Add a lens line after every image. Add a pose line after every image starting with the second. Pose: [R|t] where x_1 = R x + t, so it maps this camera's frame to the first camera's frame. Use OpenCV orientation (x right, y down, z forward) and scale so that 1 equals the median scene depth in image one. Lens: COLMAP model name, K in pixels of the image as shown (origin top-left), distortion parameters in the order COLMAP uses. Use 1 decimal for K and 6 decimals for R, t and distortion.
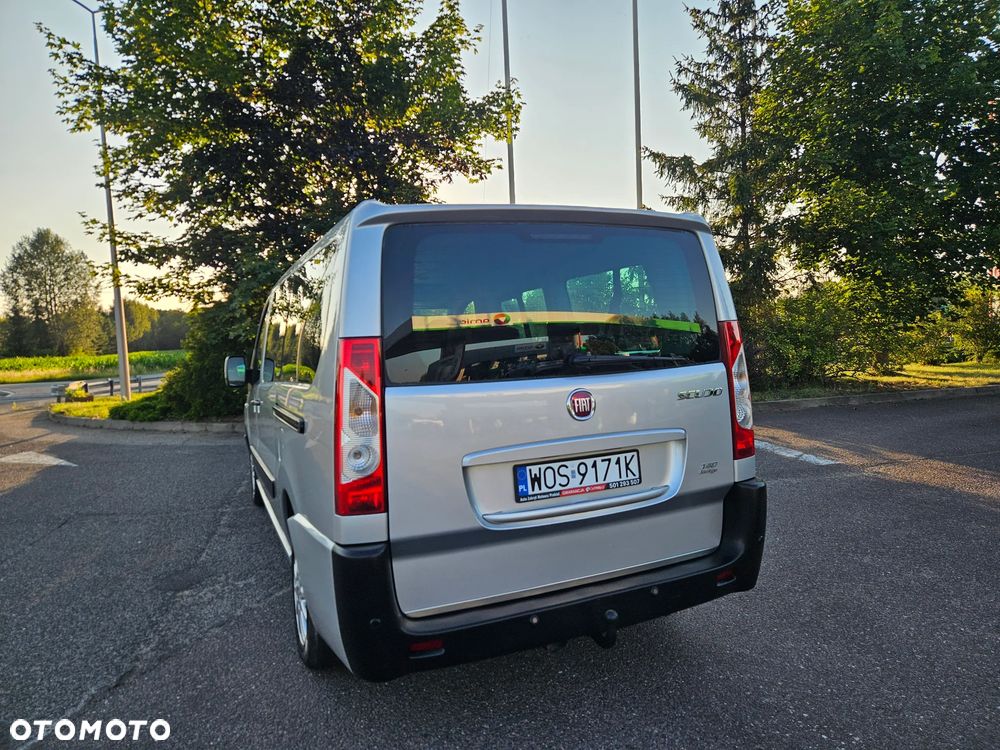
lens RADIAL K [[663.5, 0, 499.4], [0, 663.5, 366.5], [0, 0, 1]] dist [0.081213, -0.069868]
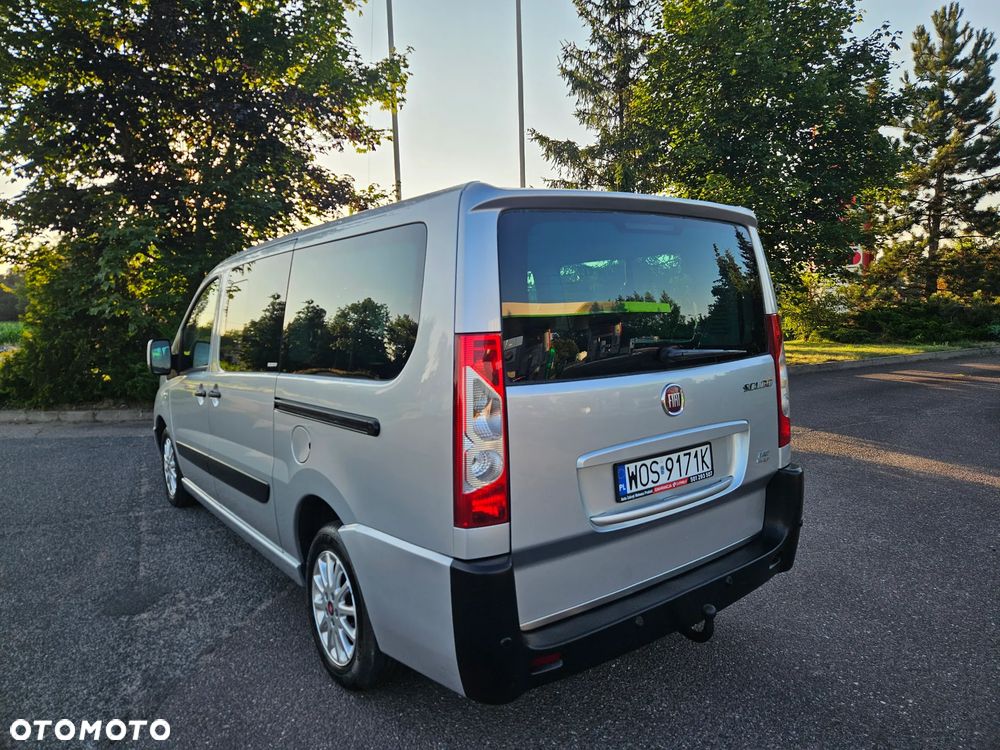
lens RADIAL K [[663.5, 0, 500.6], [0, 663.5, 357.7], [0, 0, 1]] dist [0.081213, -0.069868]
pose [[0.974196, -0.004019, 0.225669, -0.074589], [-0.001265, 0.999729, 0.023261, -0.005944], [-0.225702, -0.022946, 0.973926, 0.020274]]
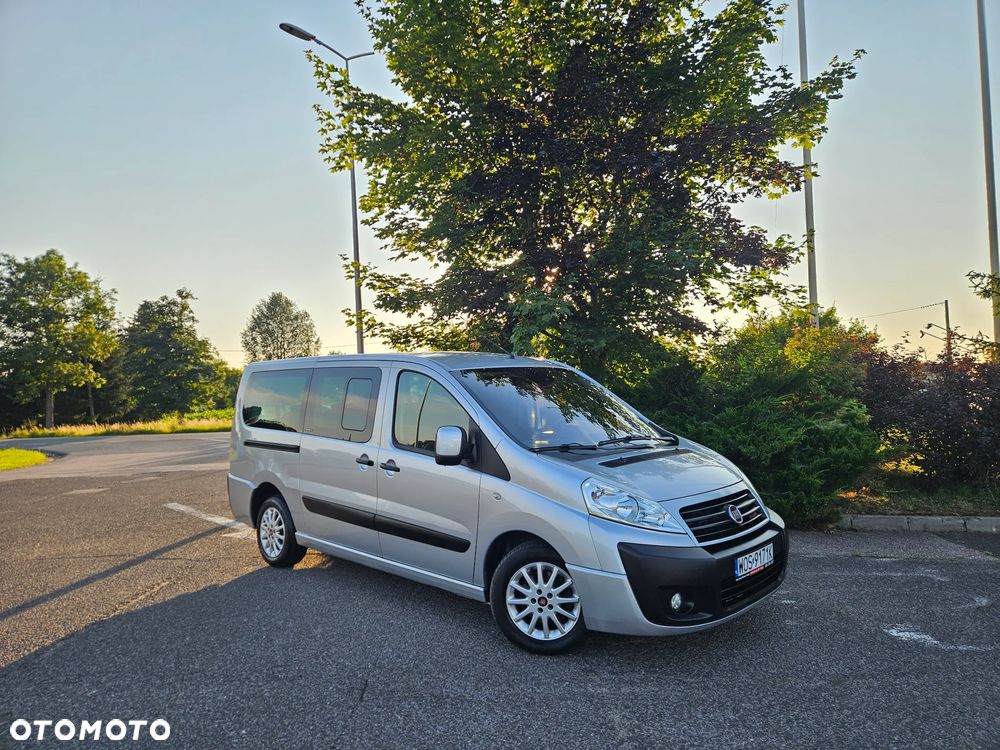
lens RADIAL K [[663.5, 0, 501.6], [0, 663.5, 378.3], [0, 0, 1]] dist [0.081213, -0.069868]
pose [[0.966099, 0.001851, -0.258164, -0.173593], [-0.017161, 0.998223, -0.057064, -0.014824], [0.257600, 0.059560, 0.964414, 0.196129]]
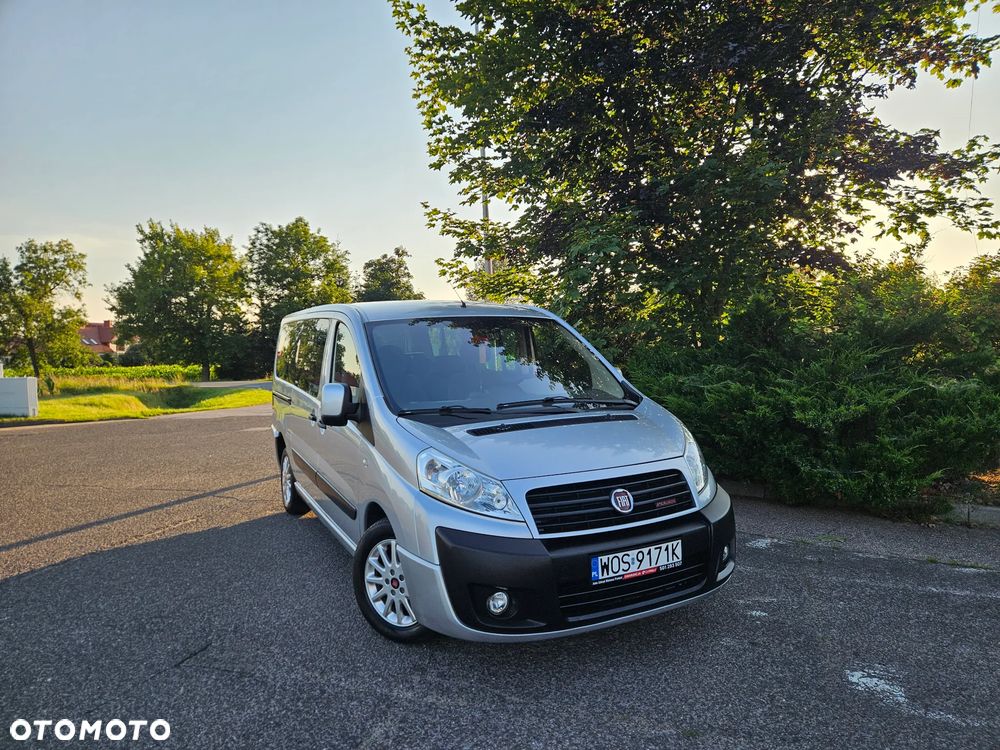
lens RADIAL K [[663.5, 0, 506.4], [0, 663.5, 378.6], [0, 0, 1]] dist [0.081213, -0.069868]
pose [[0.833142, 0.036120, -0.551879, -0.034018], [-0.025452, 0.999312, 0.026979, -0.022549], [0.552474, -0.008431, 0.833488, 0.316919]]
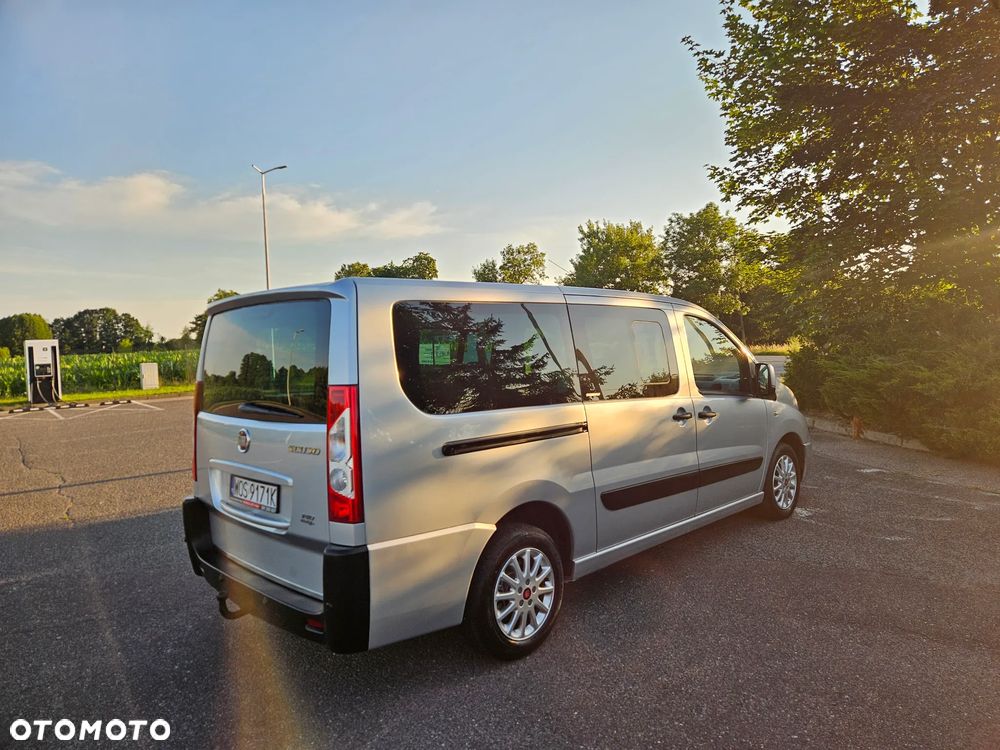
lens RADIAL K [[663.5, 0, 508.6], [0, 663.5, 361.3], [0, 0, 1]] dist [0.081213, -0.069868]
pose [[0.361168, 0.056069, -0.930813, 0.337383], [-0.019593, 0.998427, 0.052540, -0.039643], [0.932295, -0.000739, 0.361699, 0.215529]]
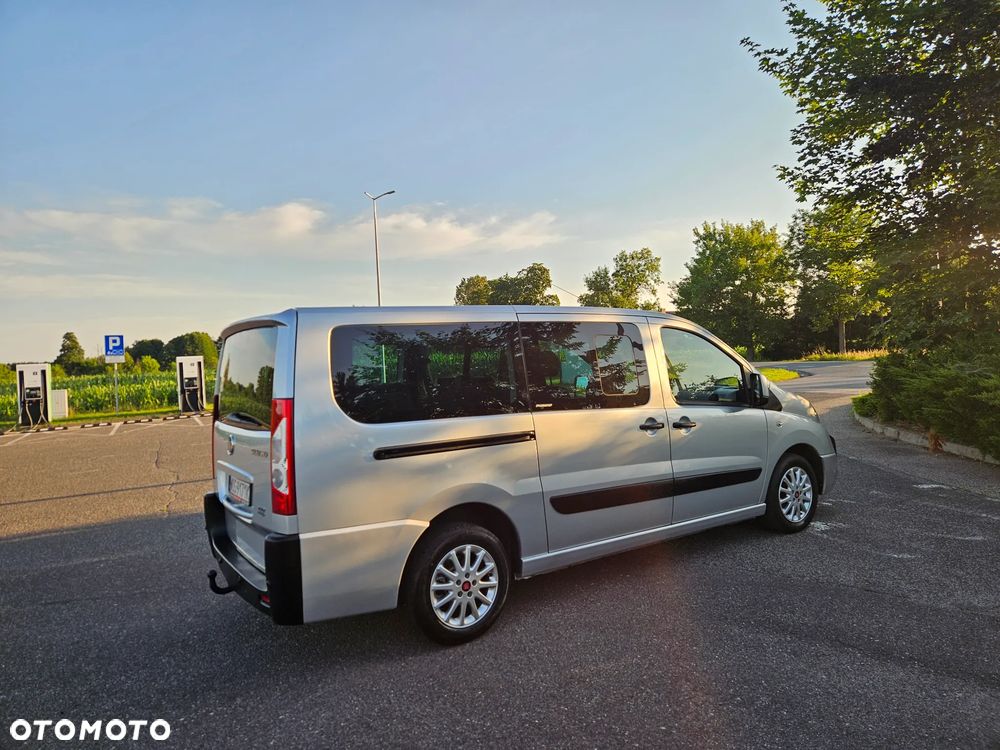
lens RADIAL K [[663.5, 0, 497.5], [0, 663.5, 359.8], [0, 0, 1]] dist [0.081213, -0.069868]
pose [[0.170979, 0.038260, -0.984532, 0.391537], [0.002304, 0.999227, 0.039232, -0.045141], [0.985272, -0.008976, 0.170759, 0.290557]]
